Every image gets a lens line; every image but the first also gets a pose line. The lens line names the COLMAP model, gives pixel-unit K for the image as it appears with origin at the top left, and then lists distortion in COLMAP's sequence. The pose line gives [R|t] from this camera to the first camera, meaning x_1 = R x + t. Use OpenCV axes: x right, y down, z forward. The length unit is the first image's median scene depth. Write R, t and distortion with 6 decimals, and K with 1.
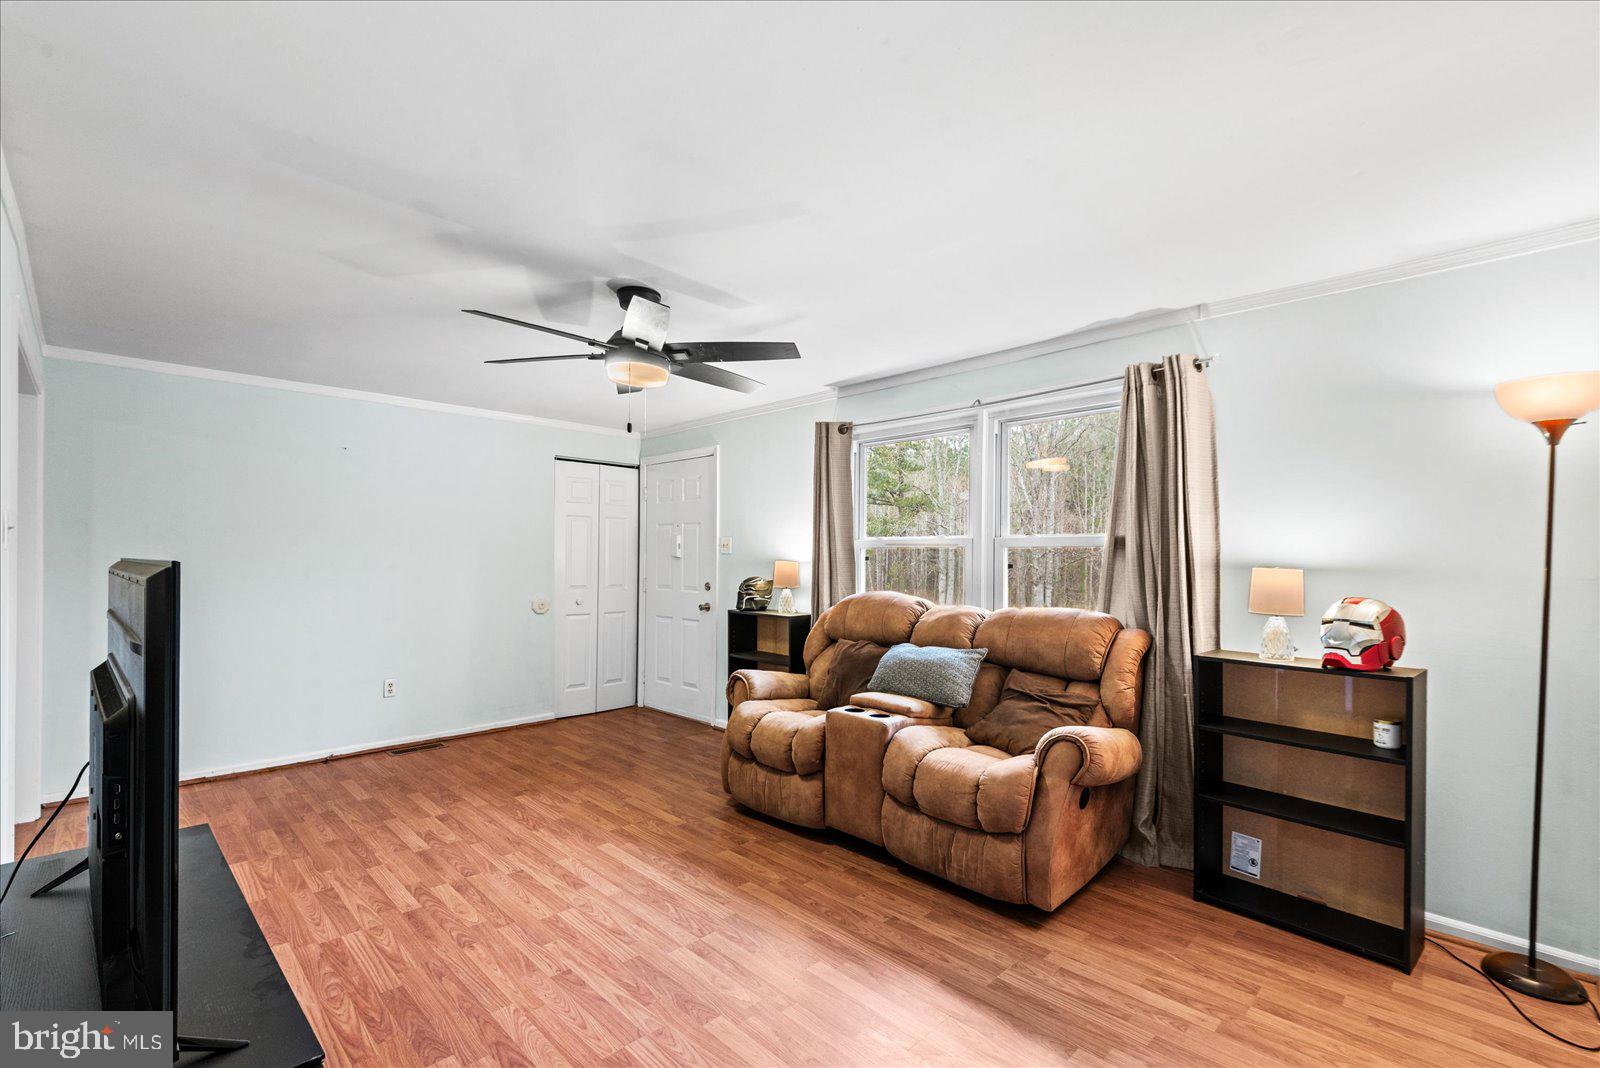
lens RADIAL K [[694.8, 0, 777.9], [0, 694.8, 556.2], [0, 0, 1]] dist [0.021182, -0.004446]
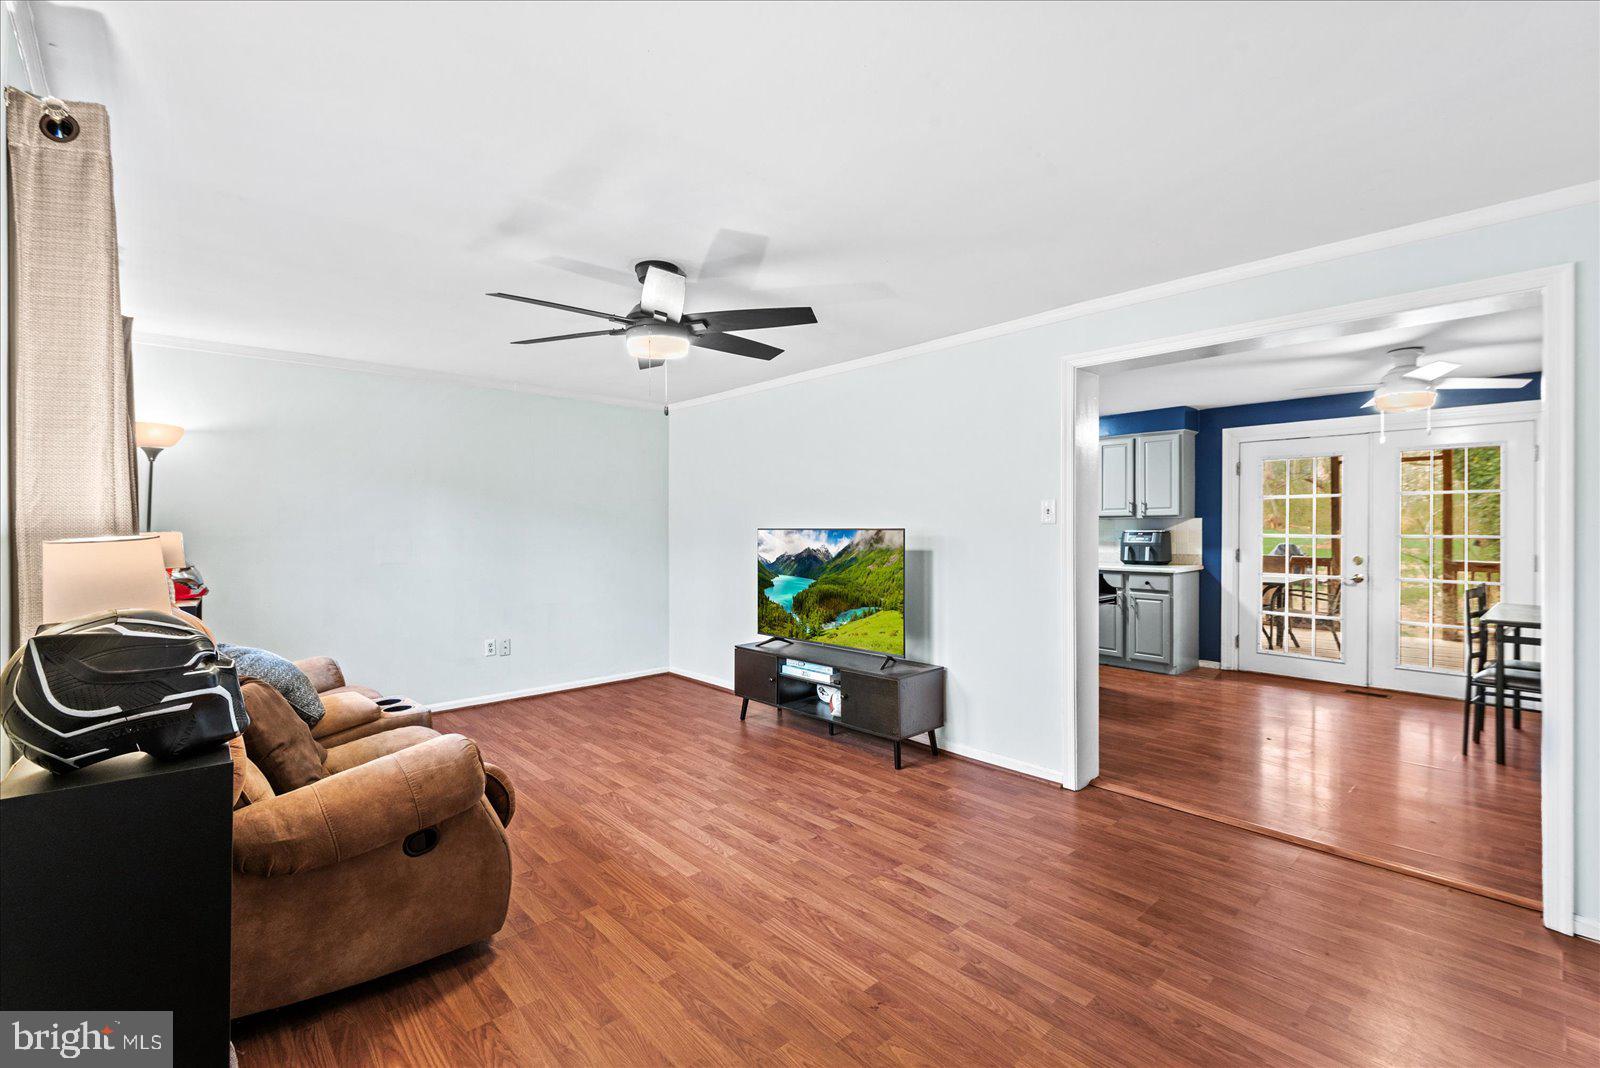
lens RADIAL K [[694.8, 0, 773.5], [0, 694.8, 531.3], [0, 0, 1]] dist [0.021182, -0.004446]
pose [[-0.998688, -0.006659, 0.050783, -0.425292], [-0.006573, 0.999977, 0.001860, 0.005555], [-0.050794, 0.001523, -0.998708, 2.018964]]
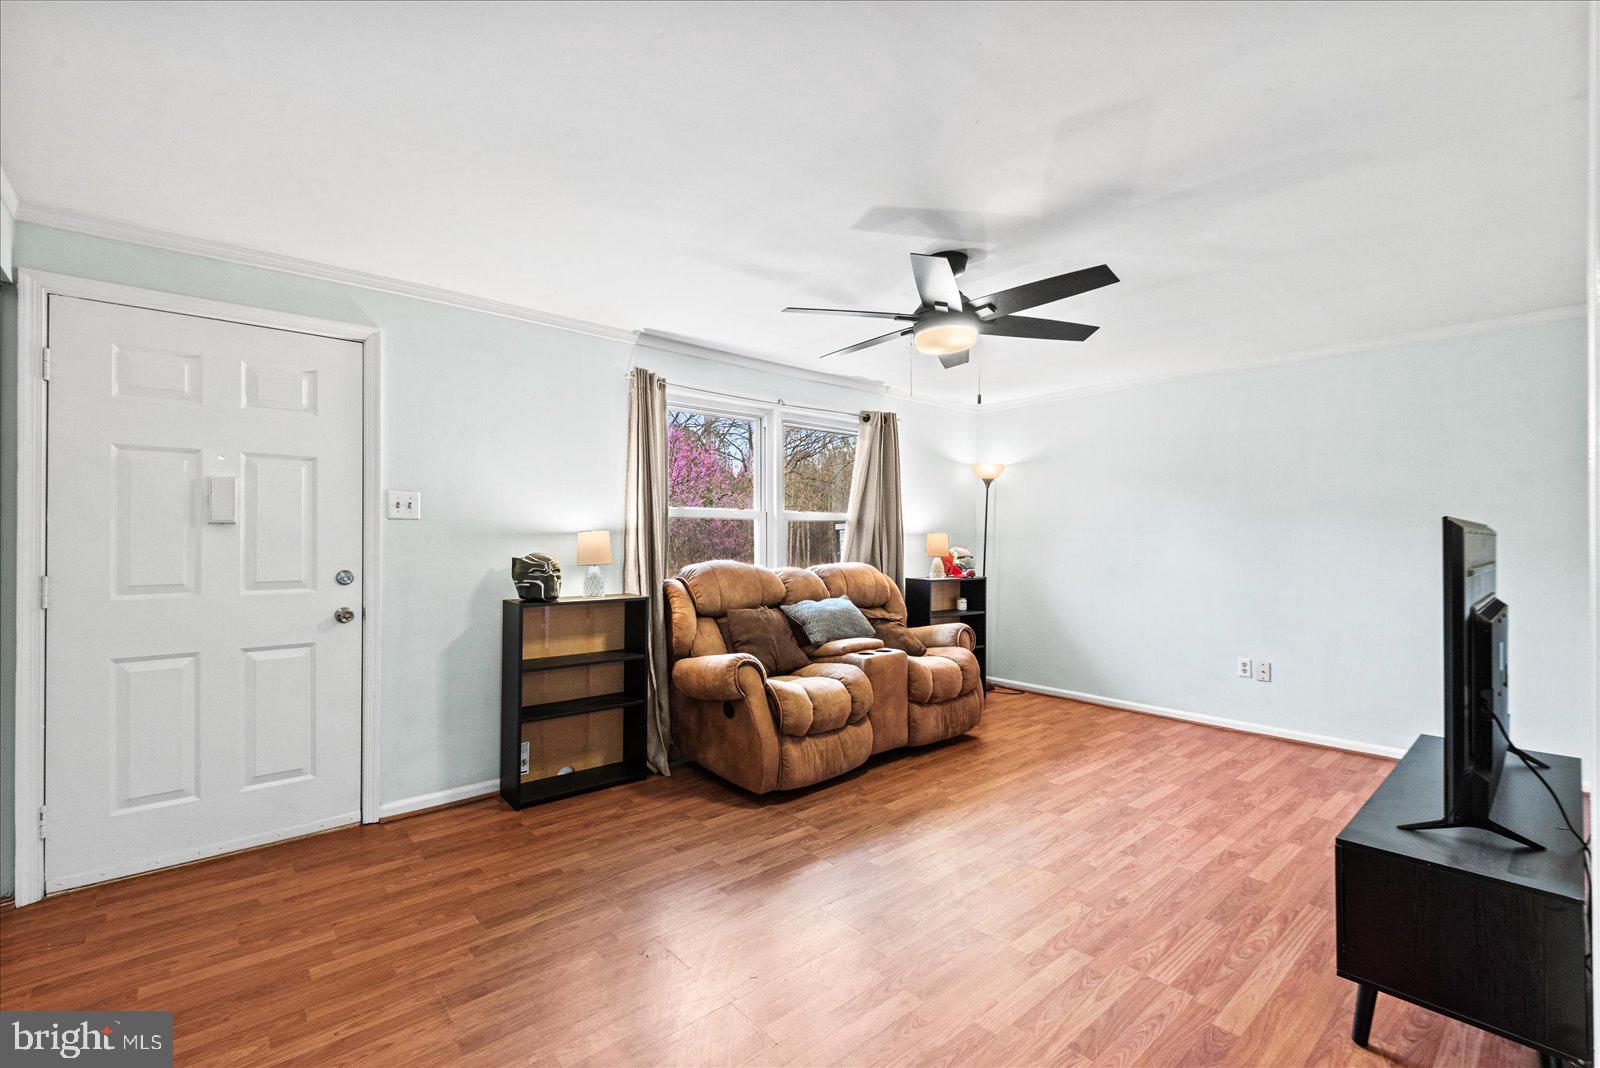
lens RADIAL K [[694.8, 0, 815.0], [0, 694.8, 534.3], [0, 0, 1]] dist [0.021182, -0.004446]
pose [[0.048935, 0.001700, 0.998801, -1.212415], [-0.000365, 0.999999, -0.001684, 0.019821], [-0.998802, -0.000283, 0.048936, 1.143060]]
